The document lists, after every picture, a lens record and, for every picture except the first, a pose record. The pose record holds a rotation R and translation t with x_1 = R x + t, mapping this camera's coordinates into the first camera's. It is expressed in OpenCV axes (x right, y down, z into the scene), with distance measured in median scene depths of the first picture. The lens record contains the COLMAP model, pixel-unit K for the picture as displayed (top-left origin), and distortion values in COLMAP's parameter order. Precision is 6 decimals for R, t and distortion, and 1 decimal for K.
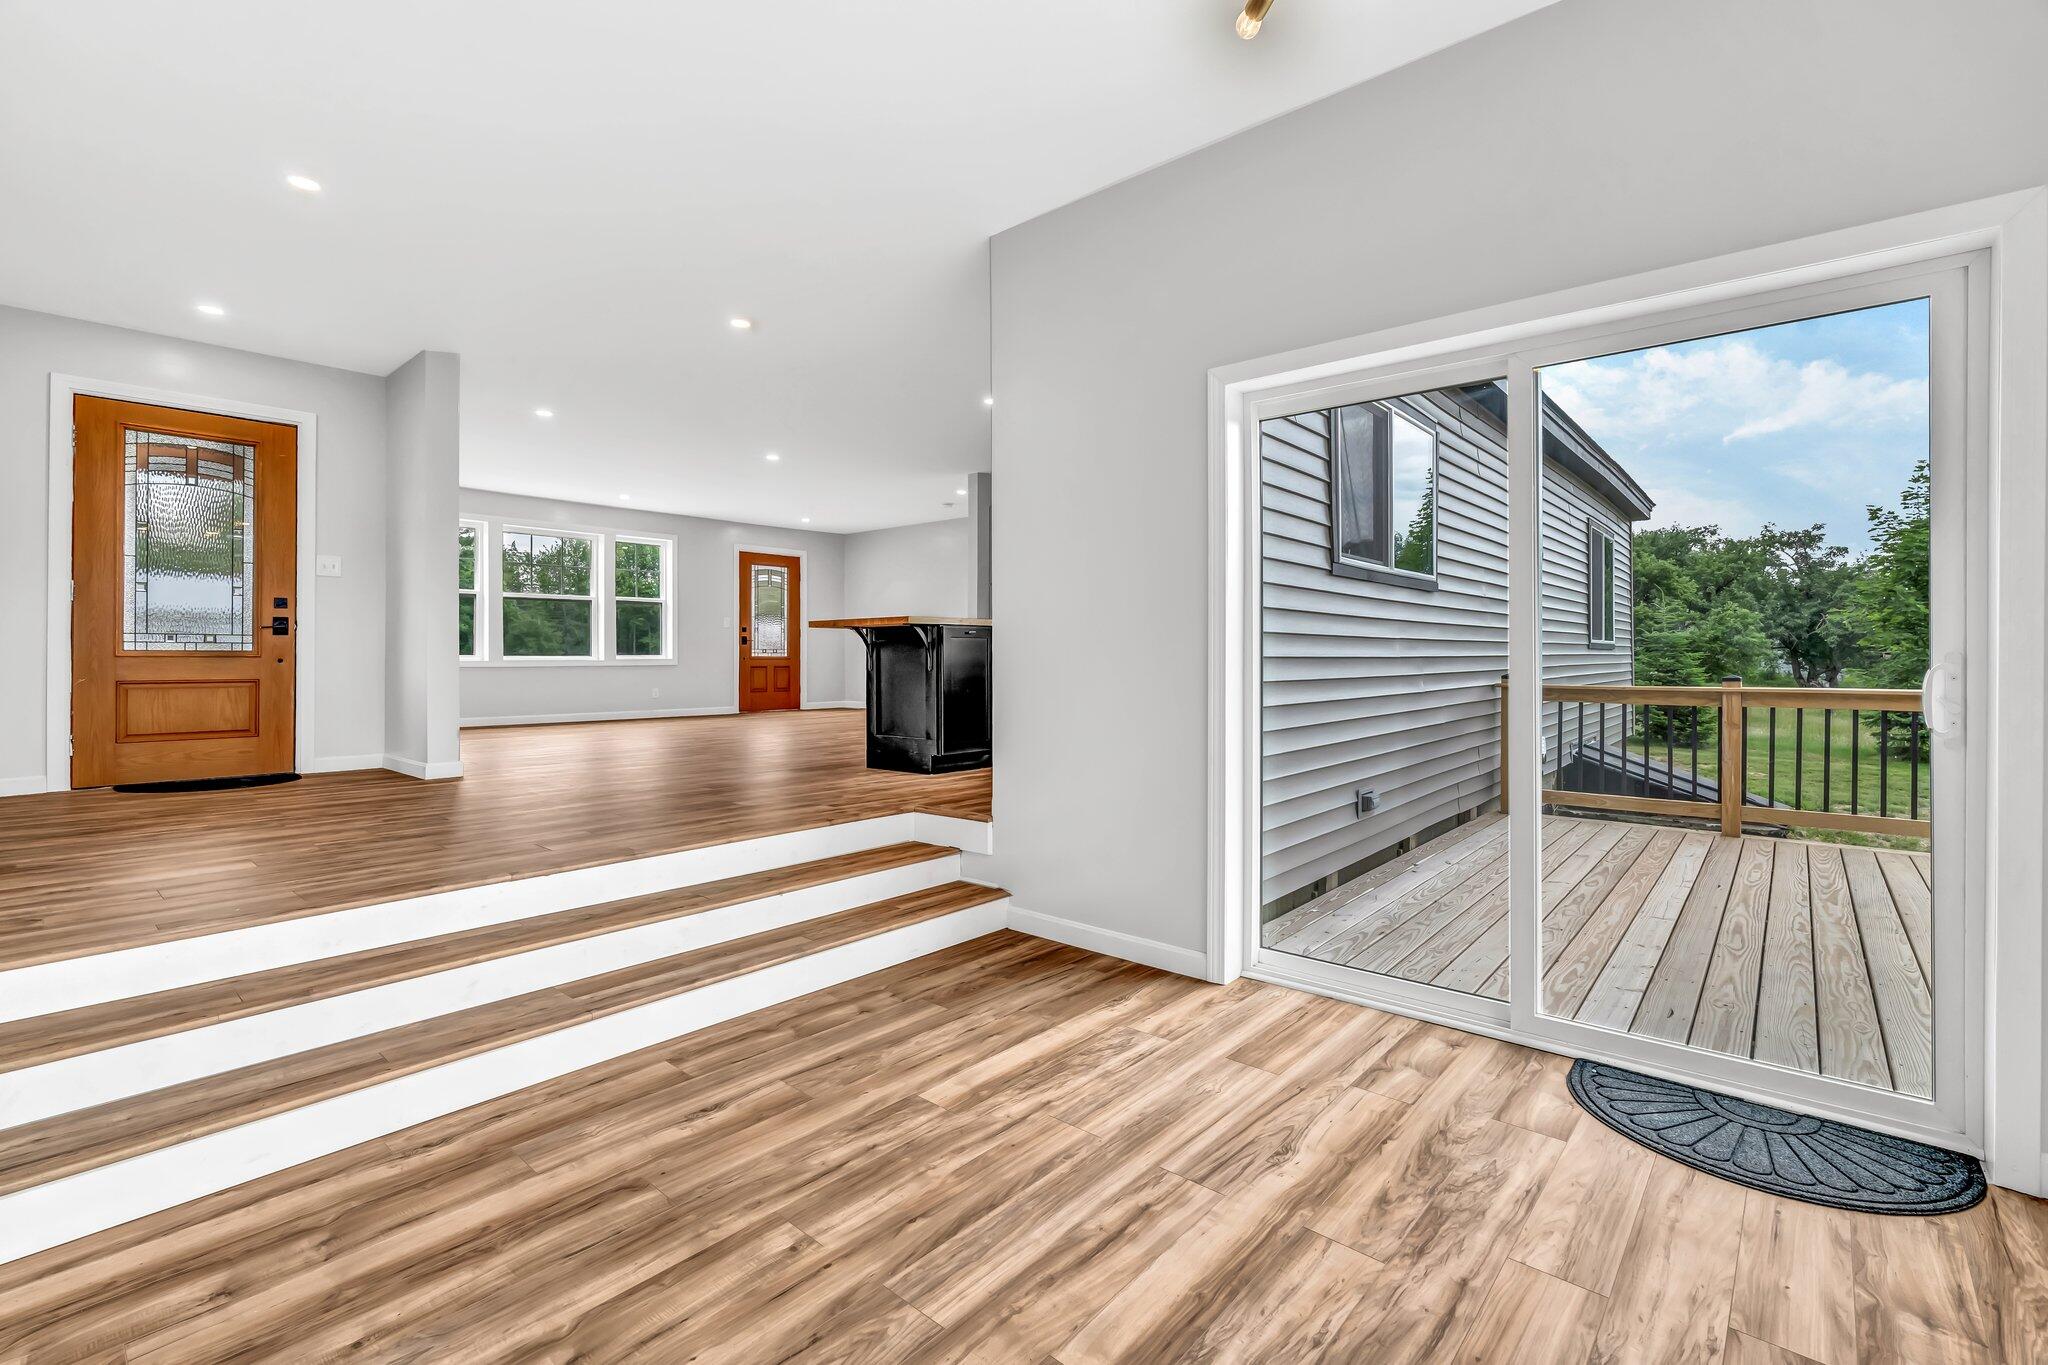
lens RADIAL K [[906.1, 0, 1027.2], [0, 906.1, 648.9], [0, 0, 1]] dist [-0.006553, 0.002602]
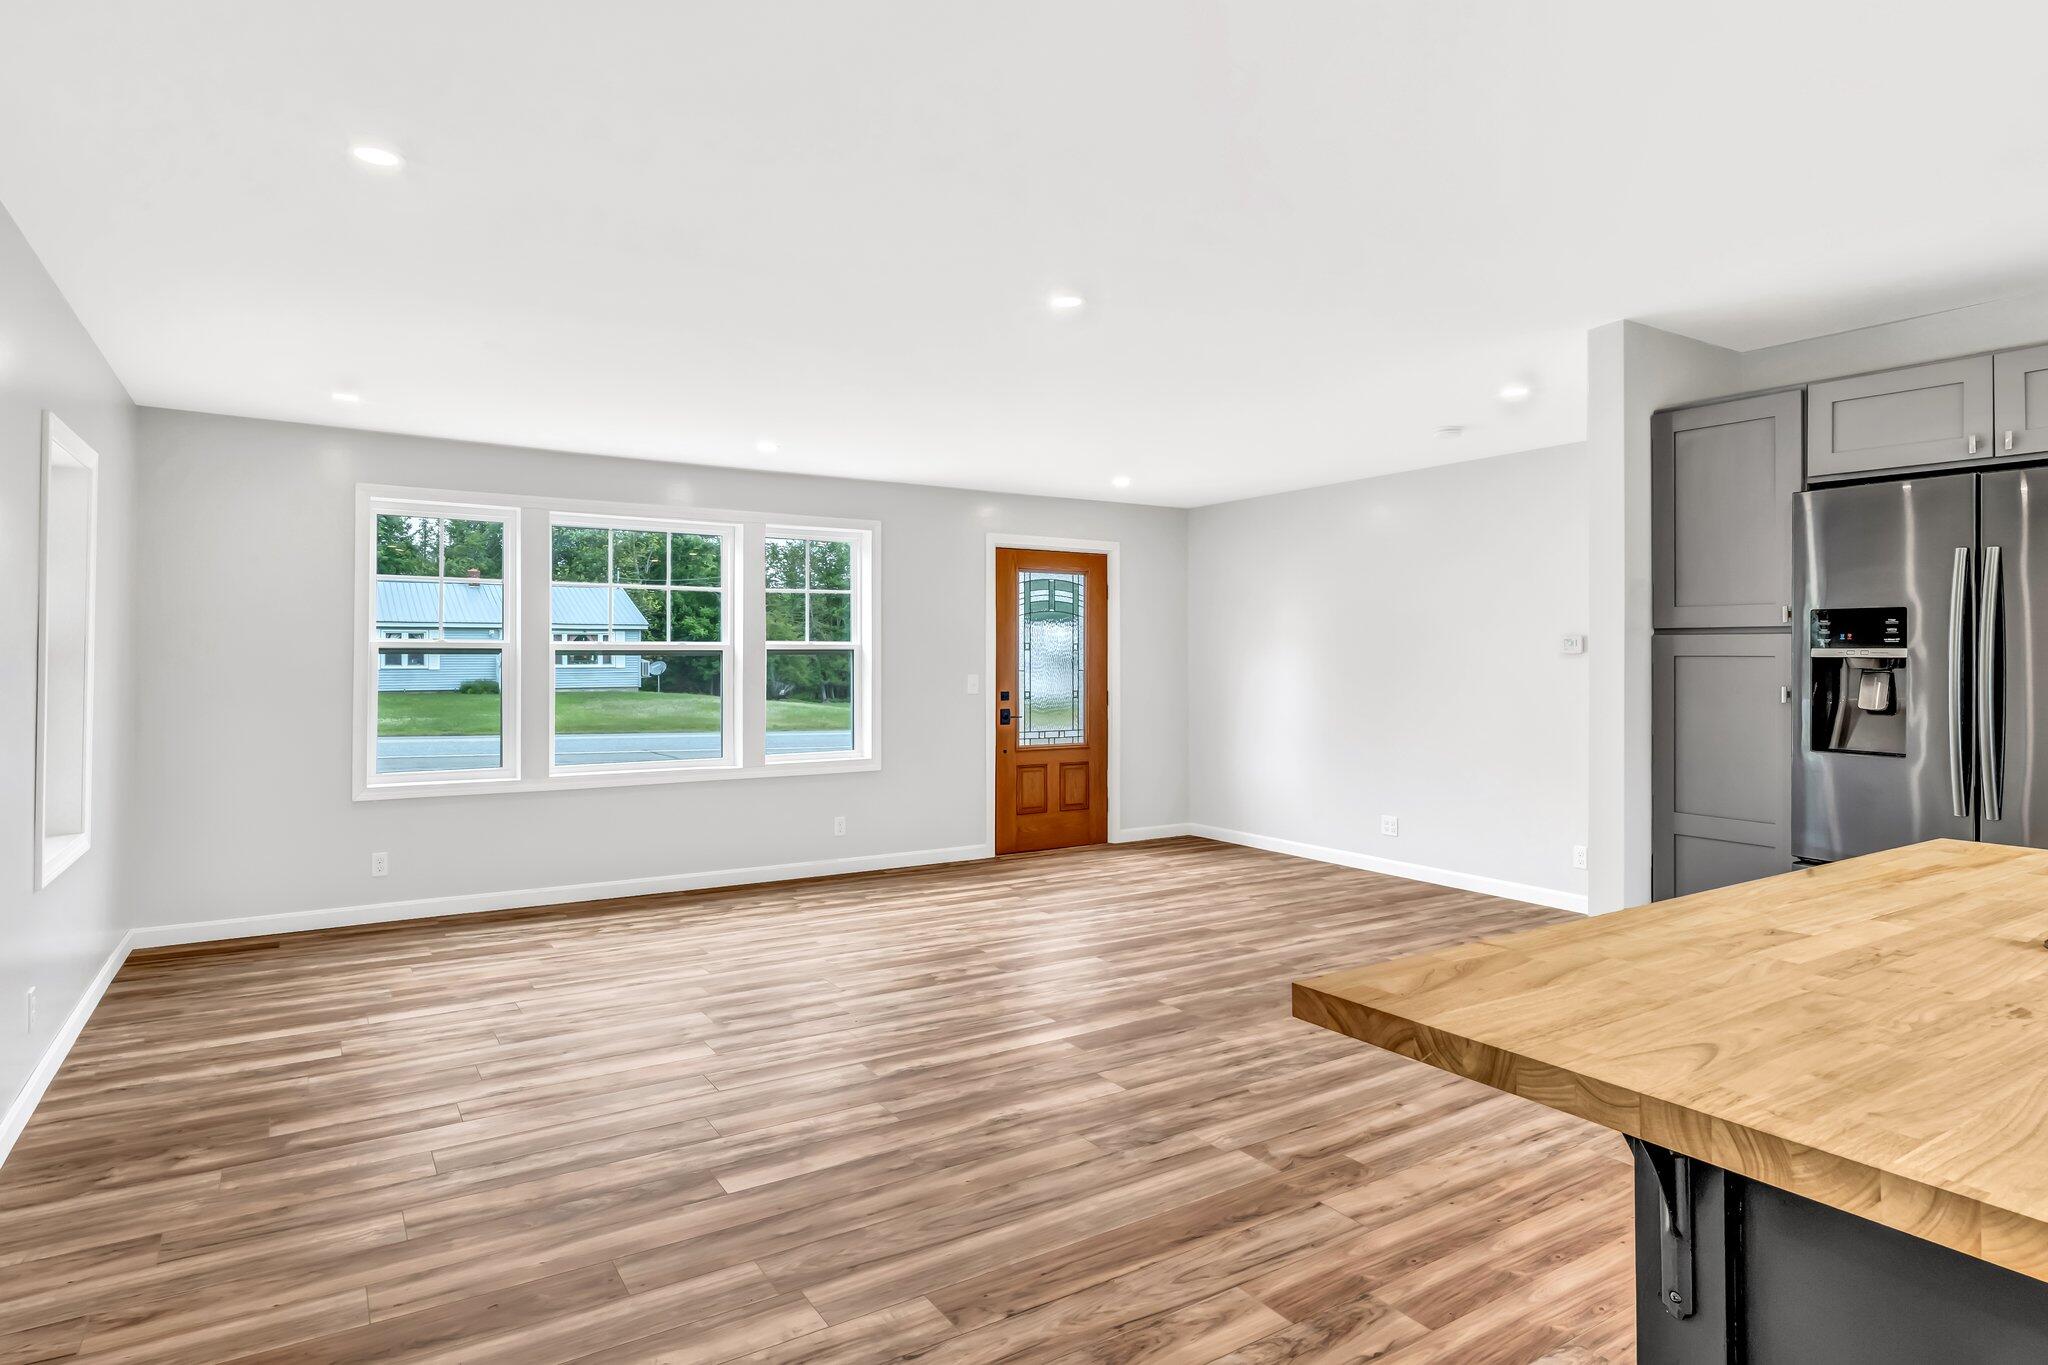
lens RADIAL K [[1122.3, 0, 1043.9], [0, 1122.3, 651.1], [0, 0, 1]] dist [0.005980, -0.000748]
pose [[0.962252, 0.000602, -0.272161, -0.516983], [-0.000017, 0.999998, 0.002153, -0.219578], [0.272161, -0.002067, 0.962249, 1.723958]]
